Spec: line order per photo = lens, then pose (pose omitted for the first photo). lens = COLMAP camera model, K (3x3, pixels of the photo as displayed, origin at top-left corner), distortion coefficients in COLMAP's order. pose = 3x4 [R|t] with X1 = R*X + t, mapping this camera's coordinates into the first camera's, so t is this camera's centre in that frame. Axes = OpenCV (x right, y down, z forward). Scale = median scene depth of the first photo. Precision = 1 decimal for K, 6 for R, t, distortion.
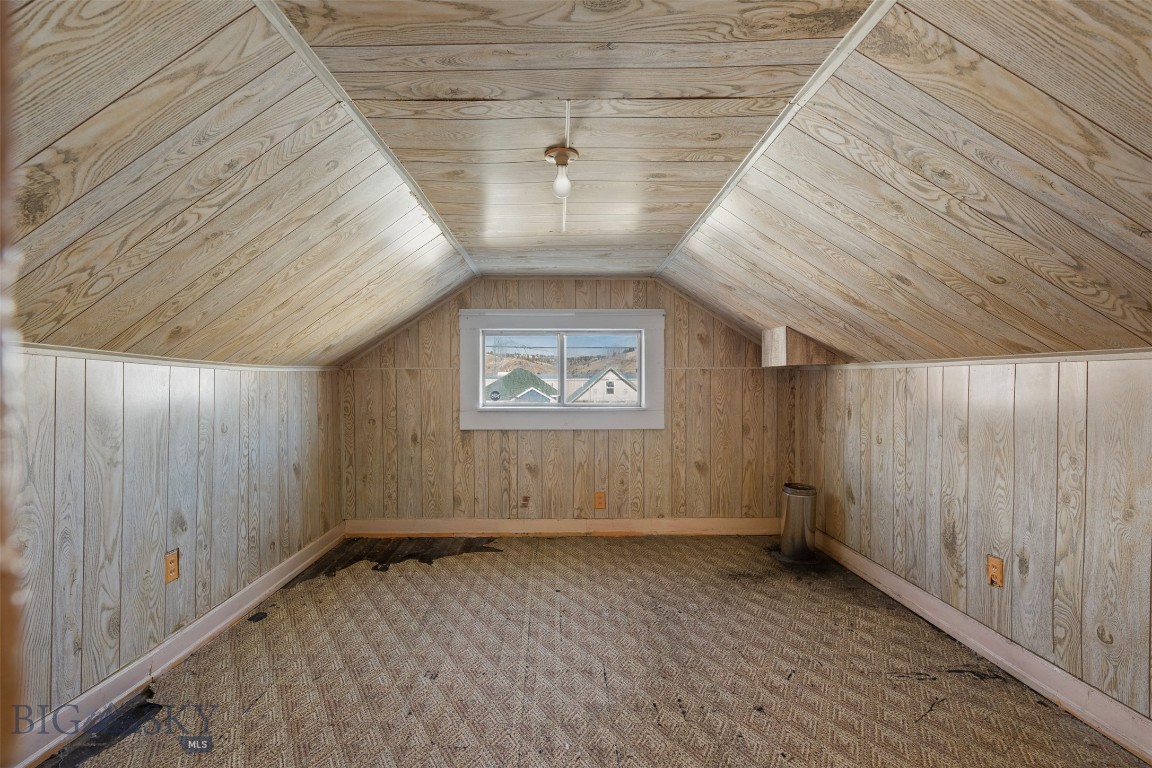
lens RADIAL K [[517.7, 0, 569.5], [0, 517.7, 388.0], [0, 0, 1]] dist [-0.004396, -0.000178]
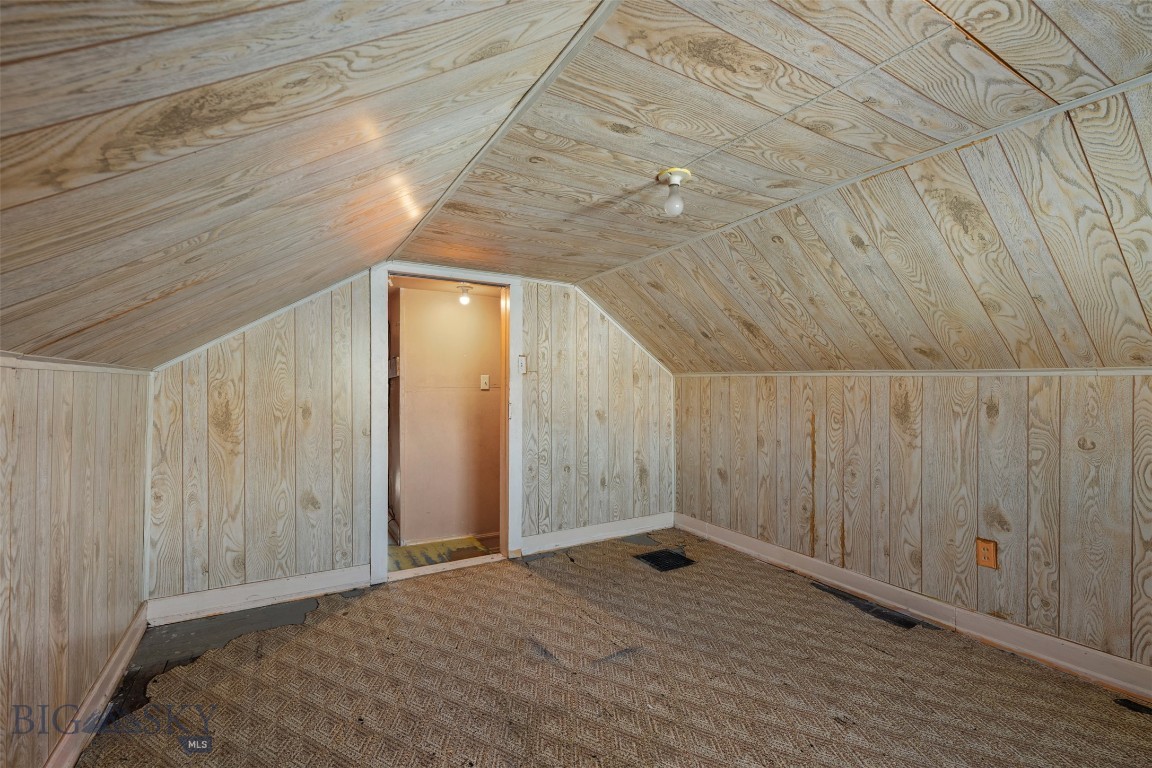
lens RADIAL K [[517.7, 0, 574.1], [0, 517.7, 382.6], [0, 0, 1]] dist [-0.004396, -0.000178]
pose [[-0.865148, -0.003407, -0.501505, 0.637300], [-0.001708, 0.999991, -0.003846, -0.025080], [0.501514, -0.002471, -0.865146, 1.682250]]
